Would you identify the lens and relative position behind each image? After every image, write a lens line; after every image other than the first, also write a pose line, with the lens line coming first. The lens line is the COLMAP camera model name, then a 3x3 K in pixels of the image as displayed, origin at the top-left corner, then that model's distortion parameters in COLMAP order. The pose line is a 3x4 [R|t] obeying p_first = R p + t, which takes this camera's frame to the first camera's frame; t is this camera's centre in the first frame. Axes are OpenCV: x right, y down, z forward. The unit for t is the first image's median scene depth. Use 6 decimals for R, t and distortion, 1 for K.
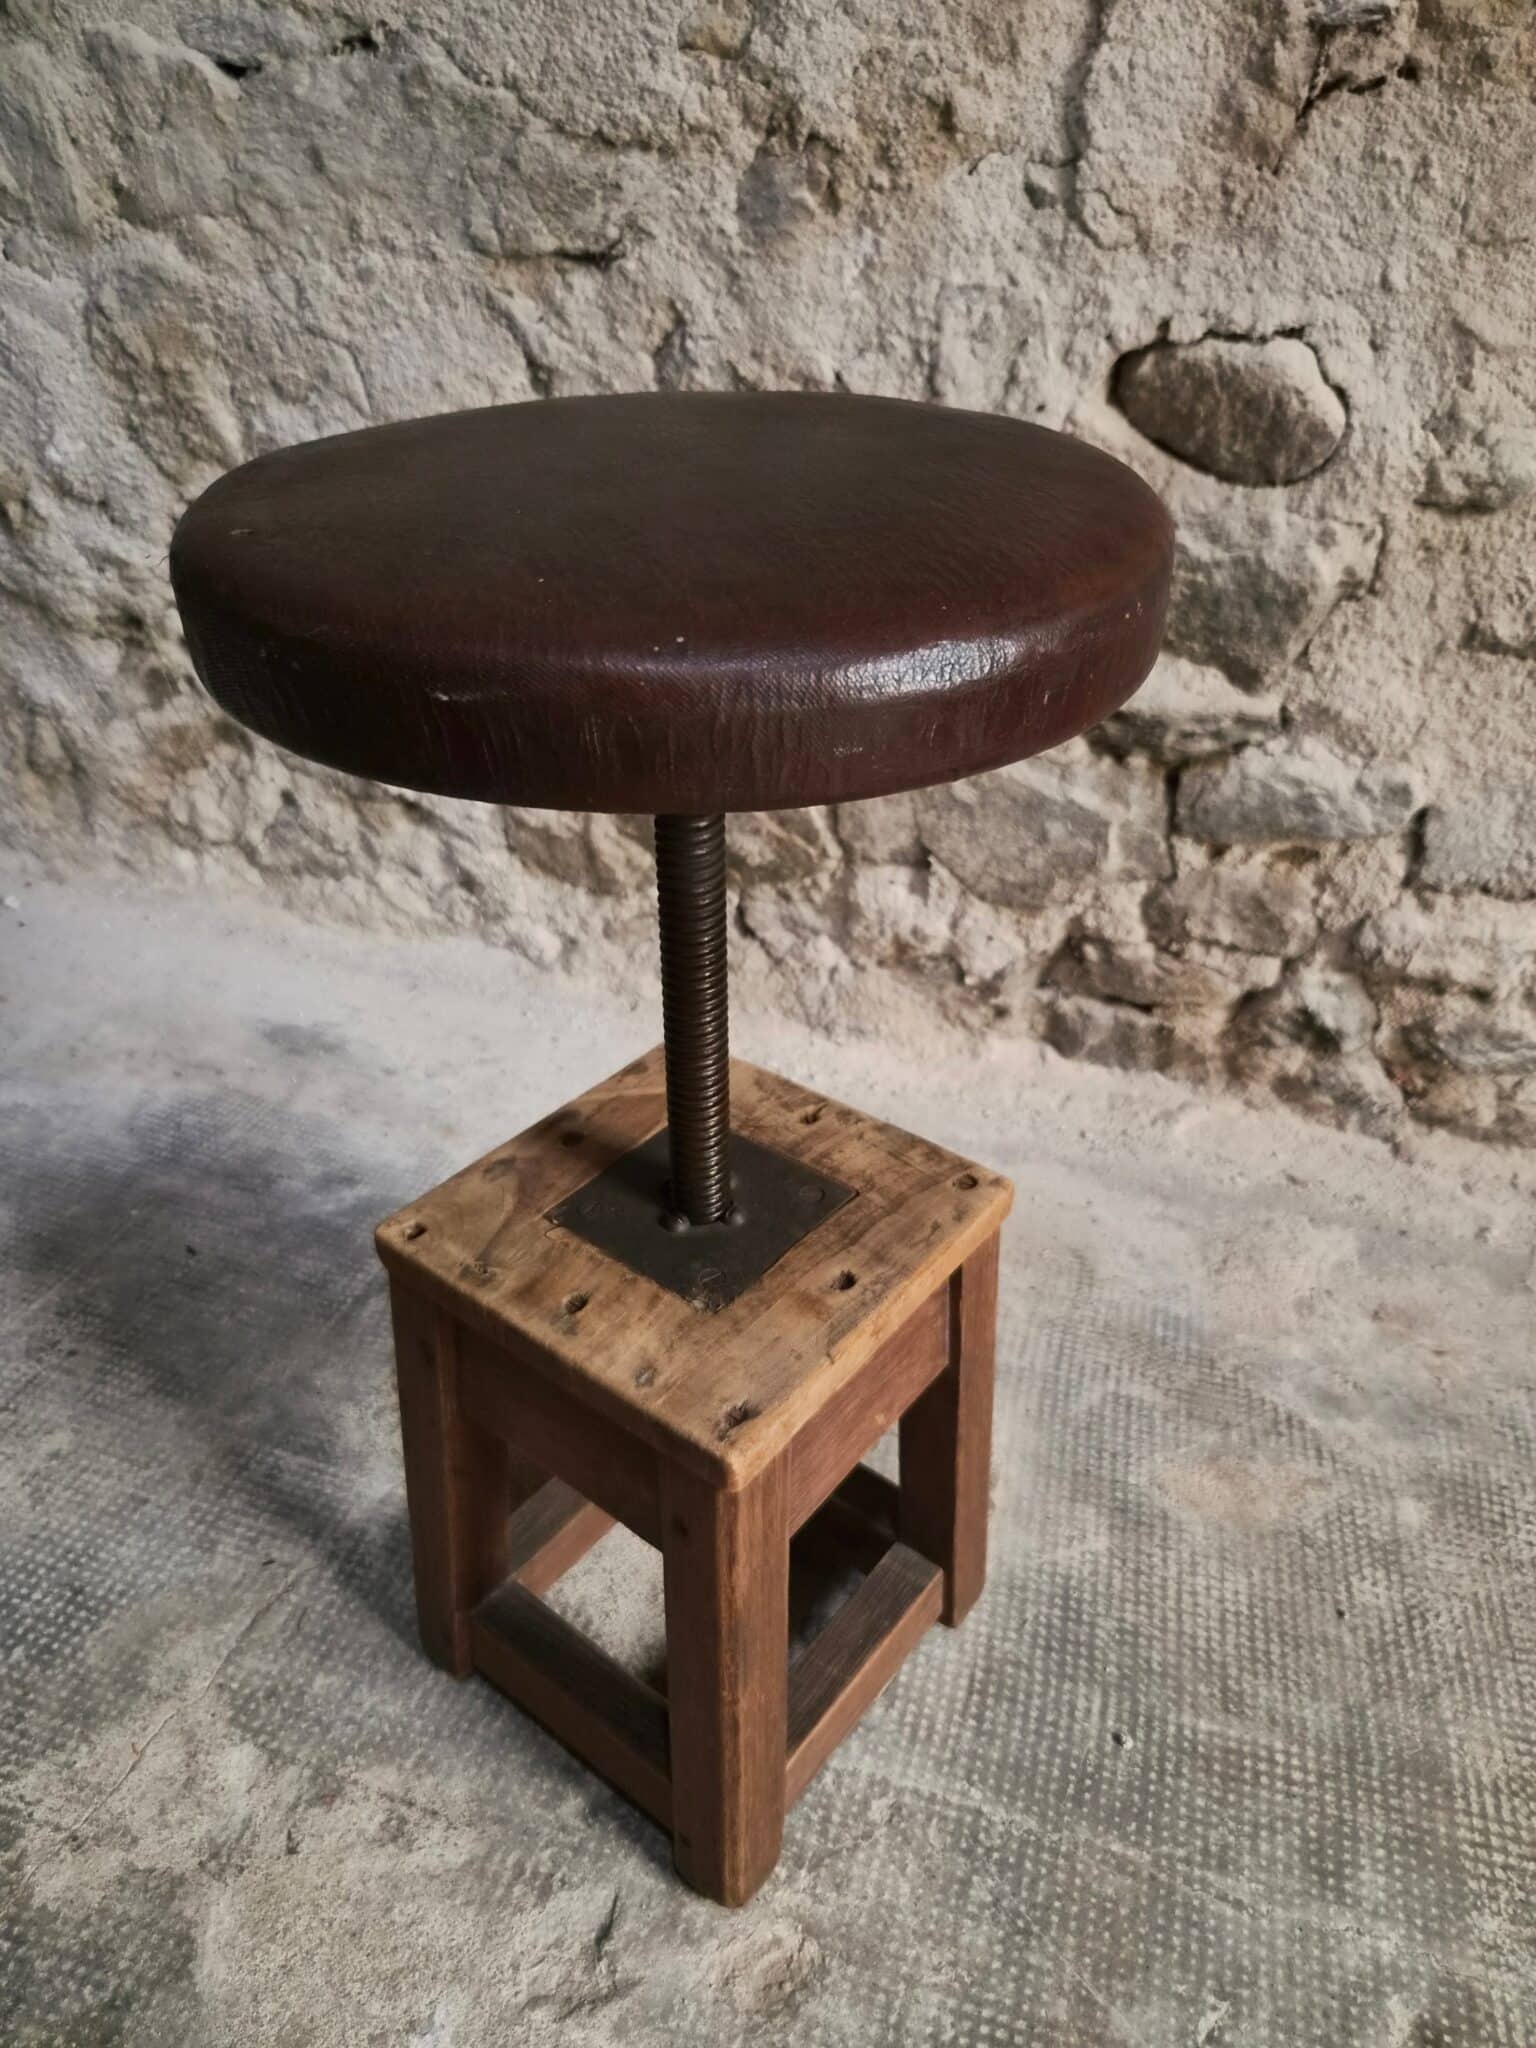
lens RADIAL K [[1415.4, 0, 785.3], [0, 1415.4, 1027.2], [0, 0, 1]] dist [0.055682, -0.050028]
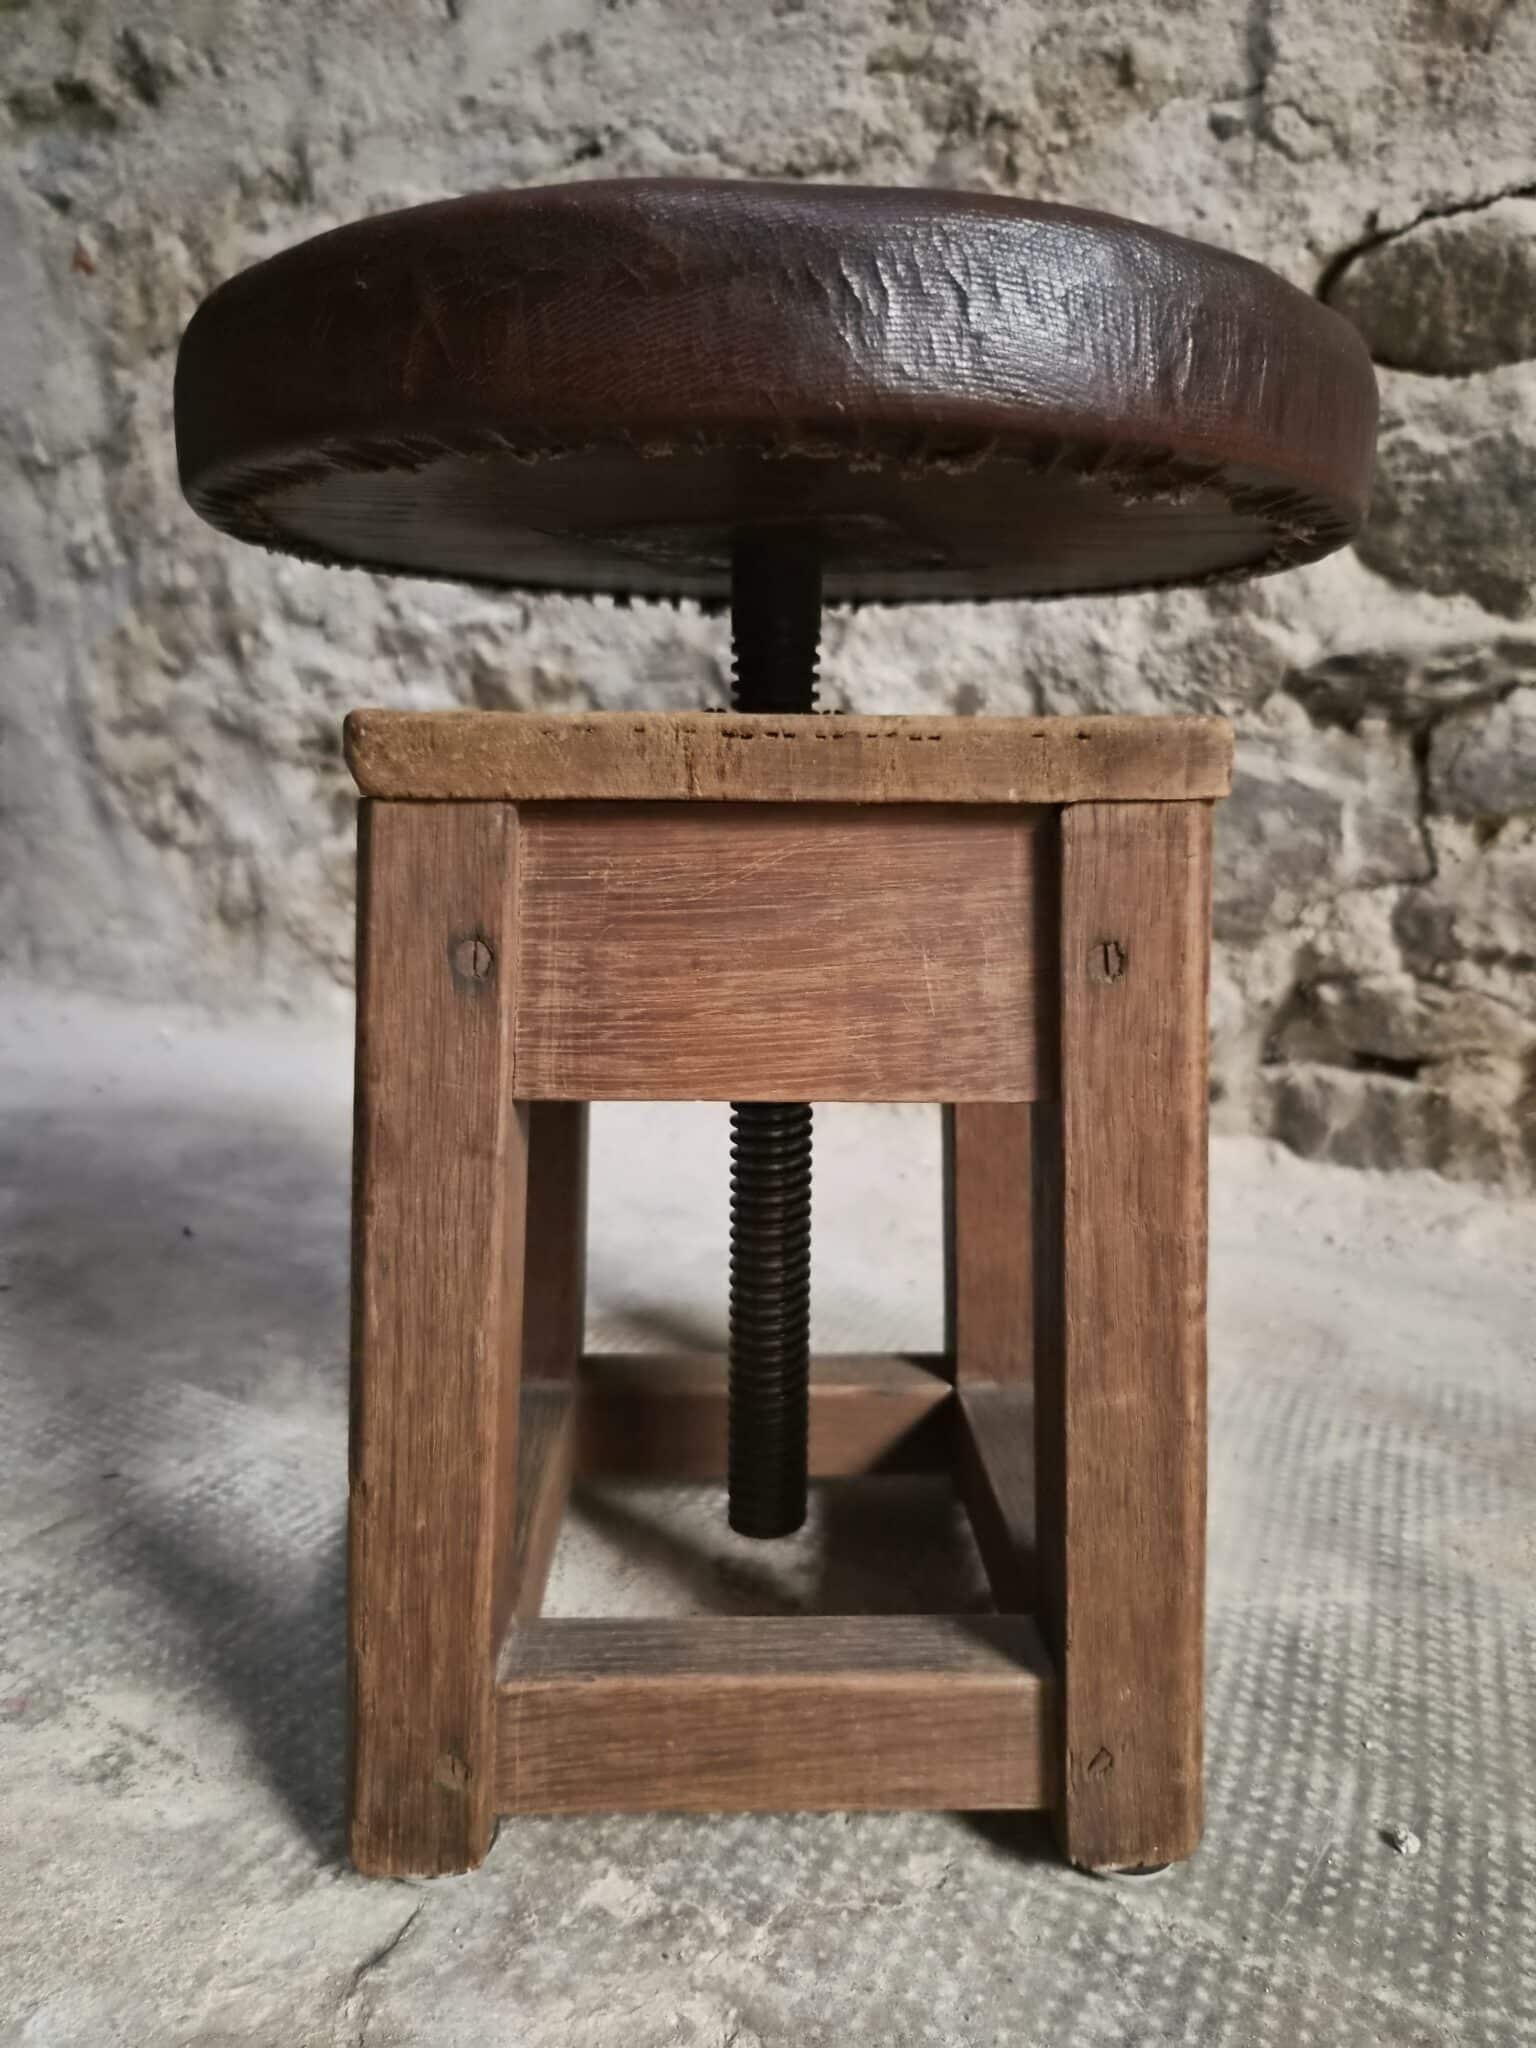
lens RADIAL K [[1406.1, 0, 767.7], [0, 1406.1, 1043.4], [0, 0, 1]] dist [0.050466, -0.052229]
pose [[0.980197, 0.032090, -0.195407, 0.086308], [-0.101647, 0.928397, -0.357417, 0.378784], [0.169946, 0.370202, 0.913274, 0.319044]]
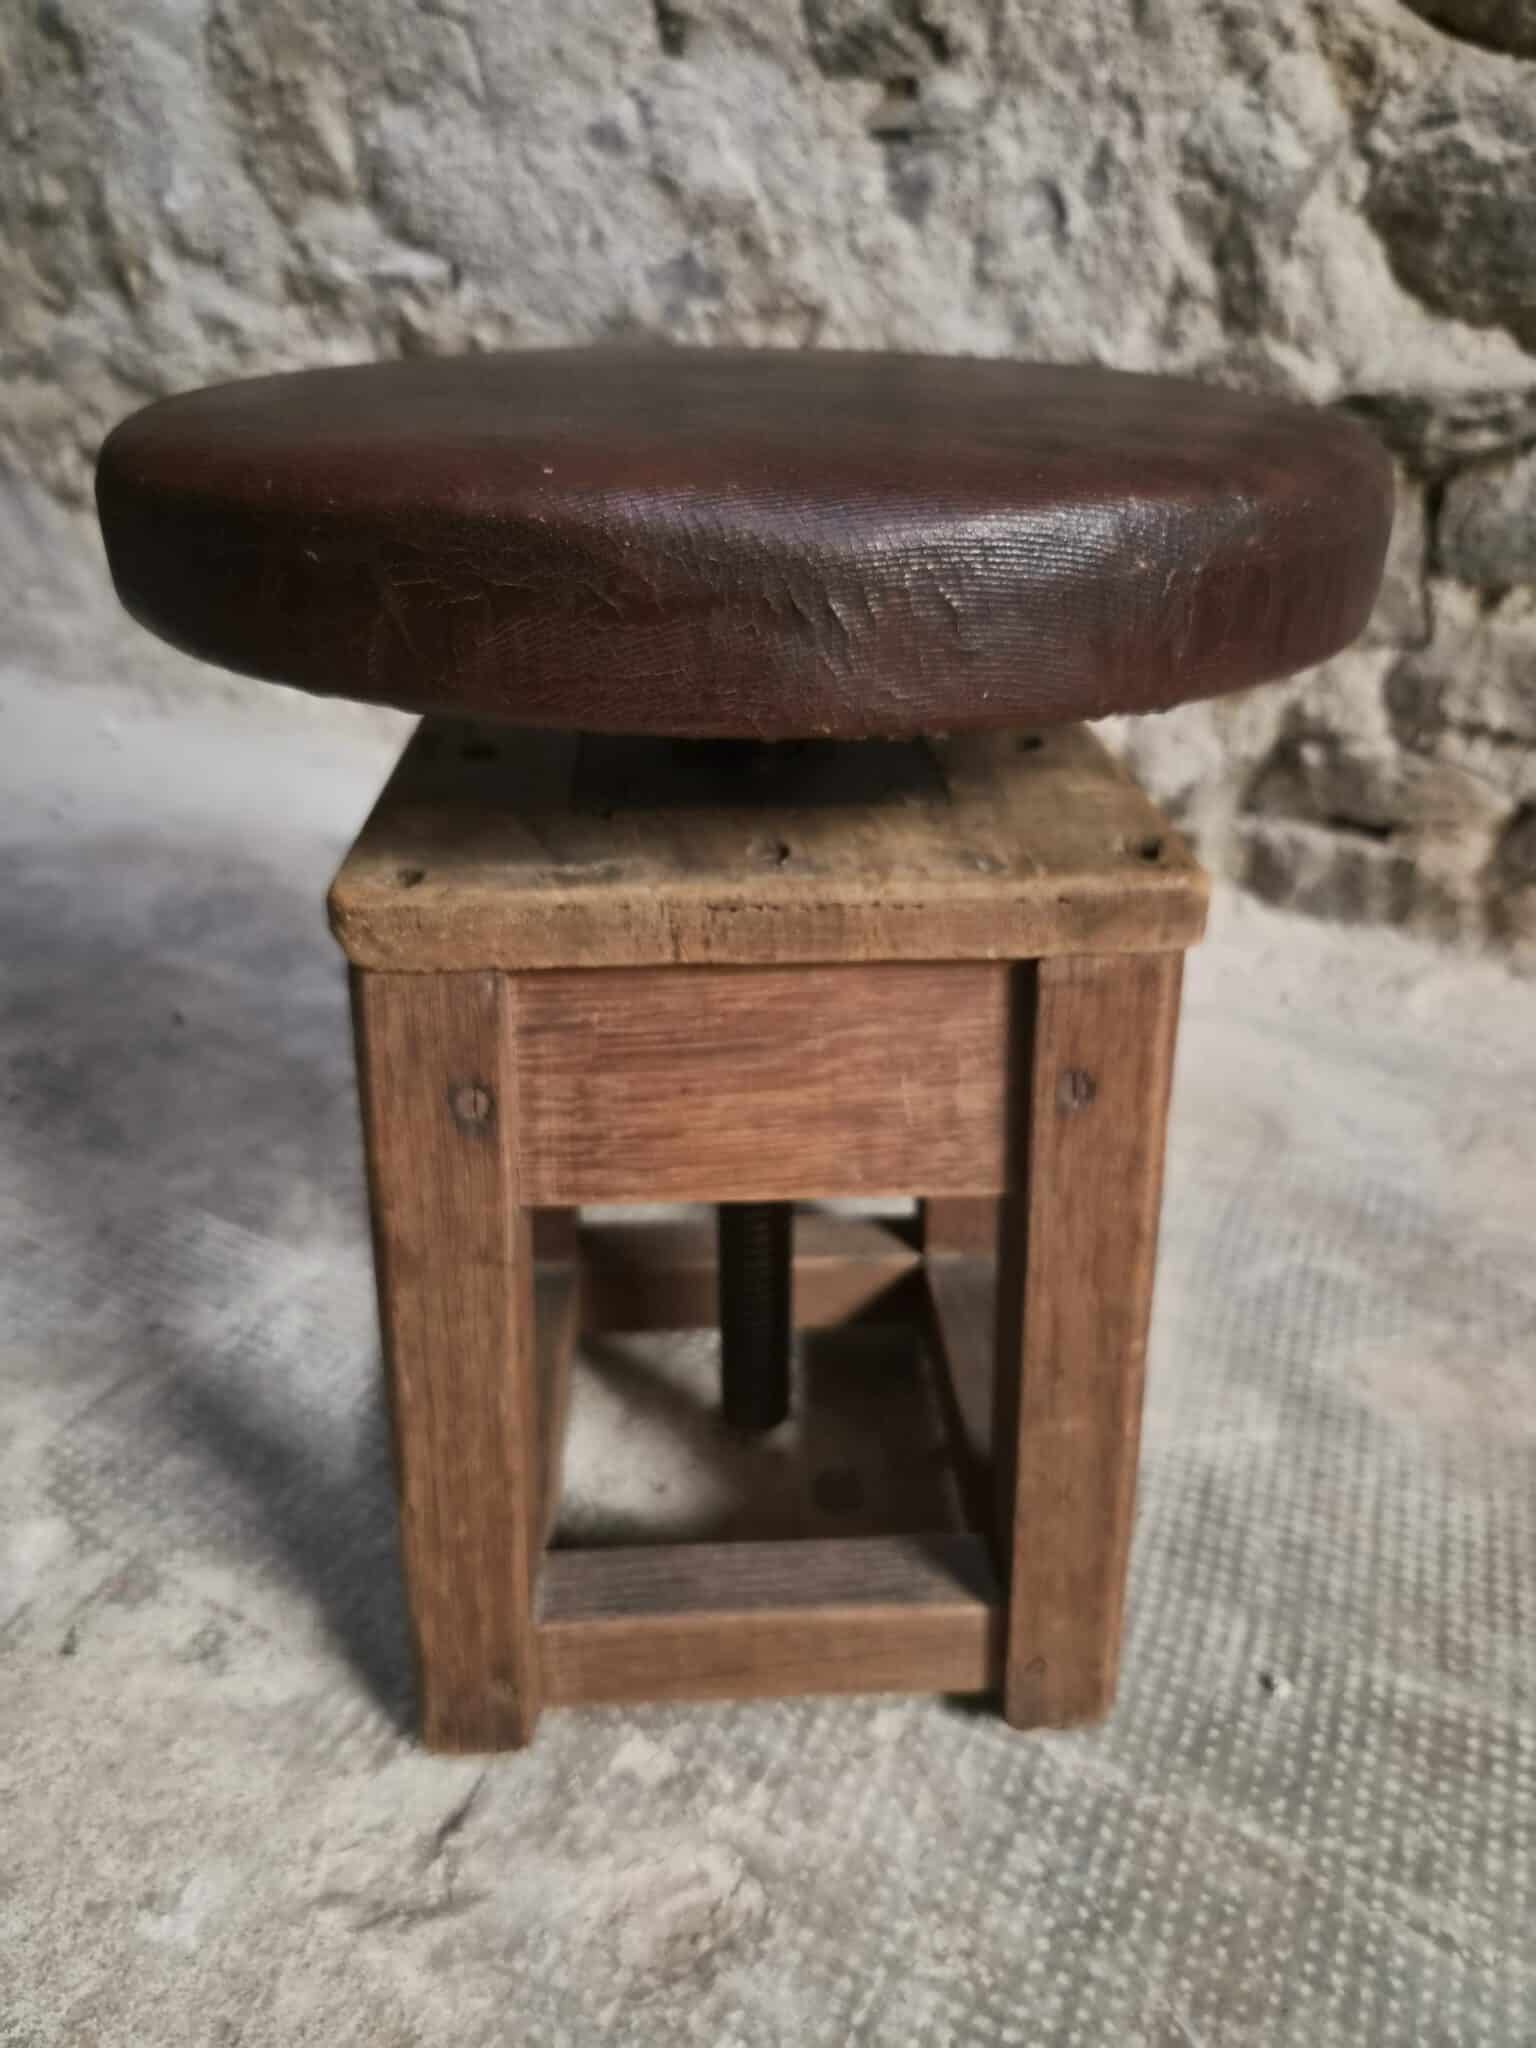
lens RADIAL K [[1427.5, 0, 773.4], [0, 1427.5, 1038.2], [0, 0, 1]] dist [0.034653, -0.041924]
pose [[0.985429, 0.071962, -0.154114, 0.077690], [-0.081344, 0.995142, -0.055455, 0.224345], [0.149375, 0.067183, 0.986496, 0.256927]]
